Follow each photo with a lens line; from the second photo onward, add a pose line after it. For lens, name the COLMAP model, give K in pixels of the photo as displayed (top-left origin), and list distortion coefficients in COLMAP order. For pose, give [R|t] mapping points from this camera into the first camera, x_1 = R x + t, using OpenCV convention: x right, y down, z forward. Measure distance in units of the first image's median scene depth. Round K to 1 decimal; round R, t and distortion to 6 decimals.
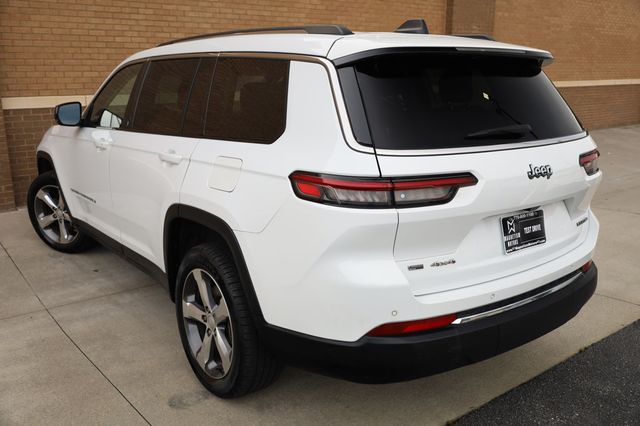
lens RADIAL K [[616.0, 0, 334.6], [0, 616.0, 211.7], [0, 0, 1]] dist [-0.009407, 0.000000]
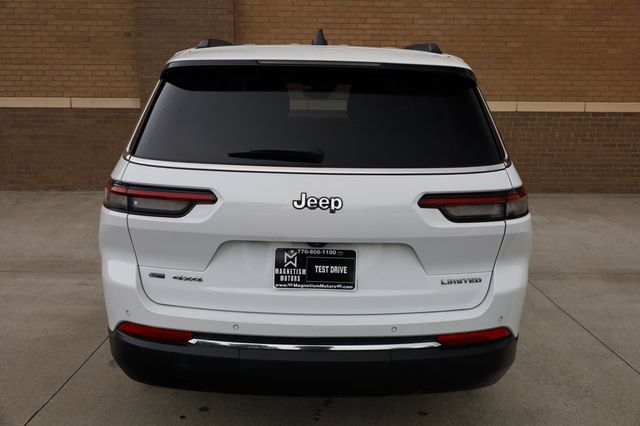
lens RADIAL K [[647.7, 0, 316.9], [0, 647.7, 211.4], [0, 0, 1]] dist [0.000403, 0.000000]
pose [[0.773467, 0.142258, -0.617666, 0.355662], [-0.154258, 0.987437, 0.034254, -0.033301], [0.614779, 0.068786, 0.785694, 0.112316]]
